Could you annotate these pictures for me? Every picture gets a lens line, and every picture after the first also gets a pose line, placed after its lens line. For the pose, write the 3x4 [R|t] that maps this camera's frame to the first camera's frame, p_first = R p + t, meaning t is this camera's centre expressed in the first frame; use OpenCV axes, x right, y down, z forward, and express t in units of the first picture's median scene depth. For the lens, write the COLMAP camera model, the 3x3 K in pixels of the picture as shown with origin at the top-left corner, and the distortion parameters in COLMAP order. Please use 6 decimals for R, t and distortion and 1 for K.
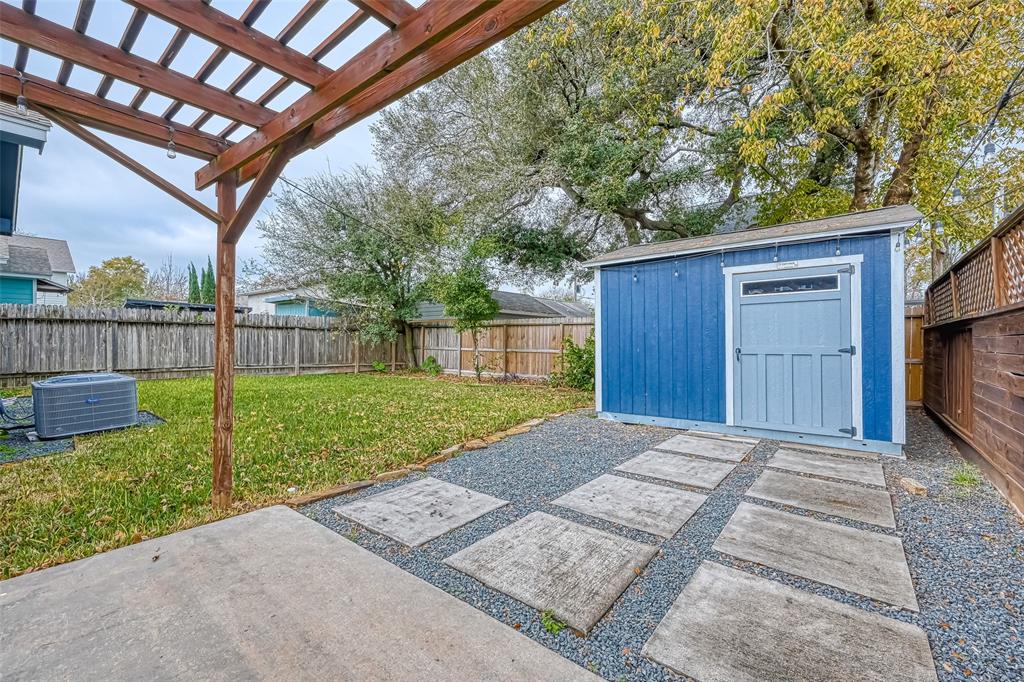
lens RADIAL K [[421.3, 0, 512.0], [0, 421.3, 341.0], [0, 0, 1]] dist [0.001919, 0.000365]
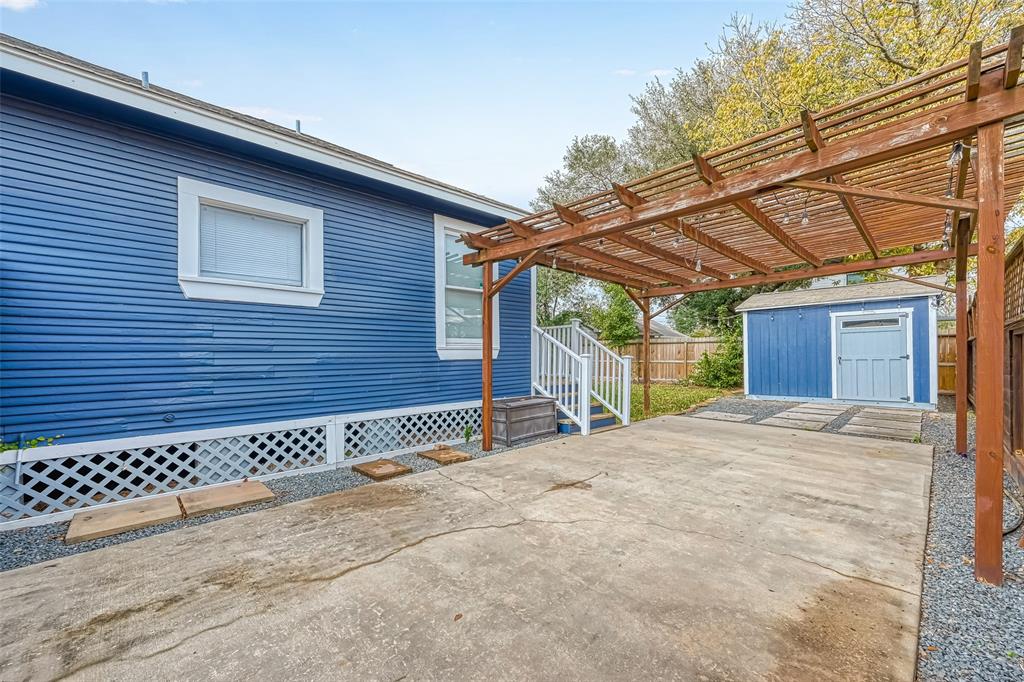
lens RADIAL K [[412.3, 0, 500.2], [0, 412.3, 357.8], [0, 0, 1]] dist [0.001564, 0.000411]
pose [[0.991826, -0.010396, -0.127177, -0.683076], [0.011056, 0.999929, 0.004479, -0.002847], [0.127121, -0.005849, 0.991870, -0.946605]]
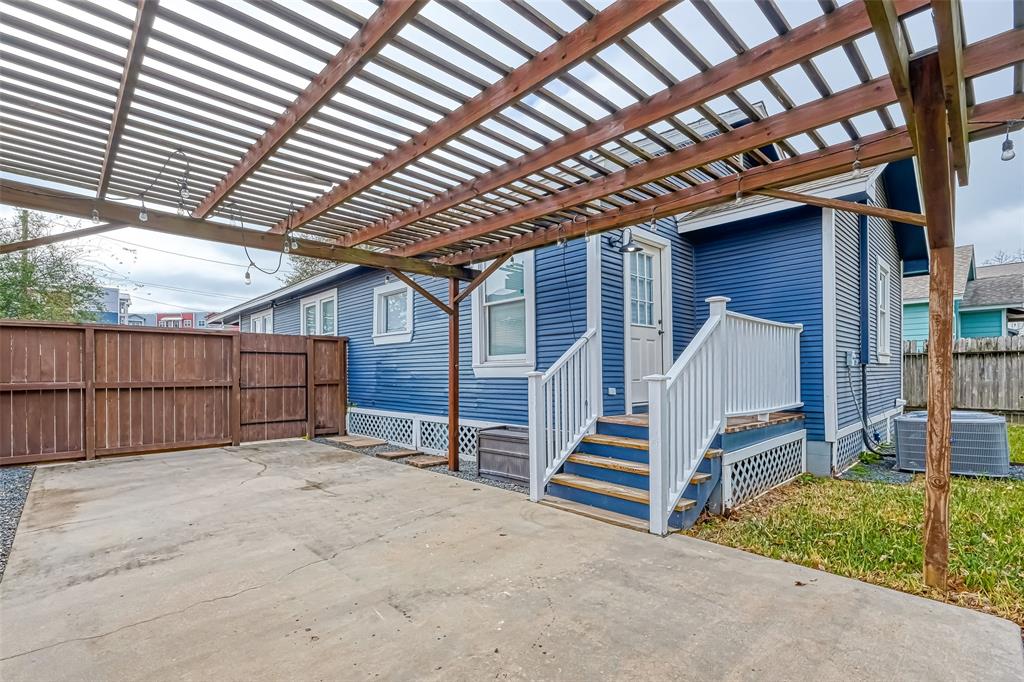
lens RADIAL K [[481.5, 0, 507.8], [0, 481.5, 374.8], [0, 0, 1]] dist [-0.005524, -0.000684]
pose [[-0.134590, -0.003626, -0.990895, 0.164178], [0.000240, 0.999993, -0.003692, 0.002665], [0.990901, -0.000734, -0.134588, 0.177251]]
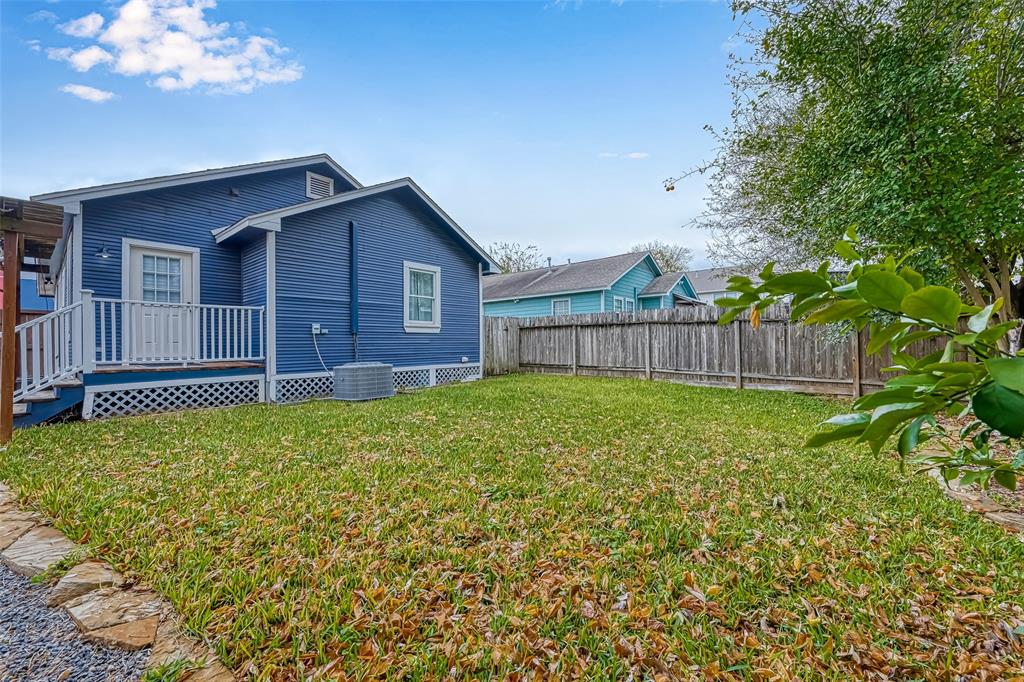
lens RADIAL K [[411.0, 0, 512.0], [0, 411.0, 341.0], [0, 0, 1]] dist [-0.002265, -0.000150]
pose [[-0.010271, -0.015364, -0.999829, 0.430864], [0.003149, 0.999877, -0.015397, 0.029630], [0.999942, -0.003306, -0.010221, 1.550048]]
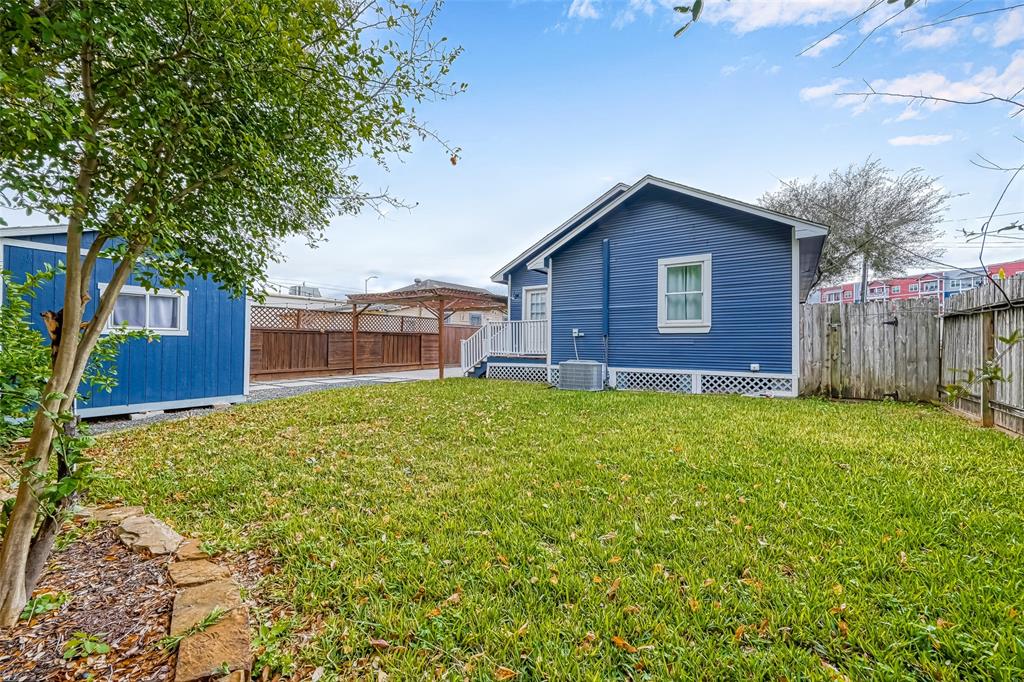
lens RADIAL K [[411.0, 0, 512.0], [0, 411.0, 341.0], [0, 0, 1]] dist [-0.002265, -0.000150]
pose [[-0.998050, -0.005350, -0.062188, -0.610929], [-0.005863, 0.999950, 0.008065, -0.014255], [0.062142, 0.008414, -0.998032, 2.745051]]
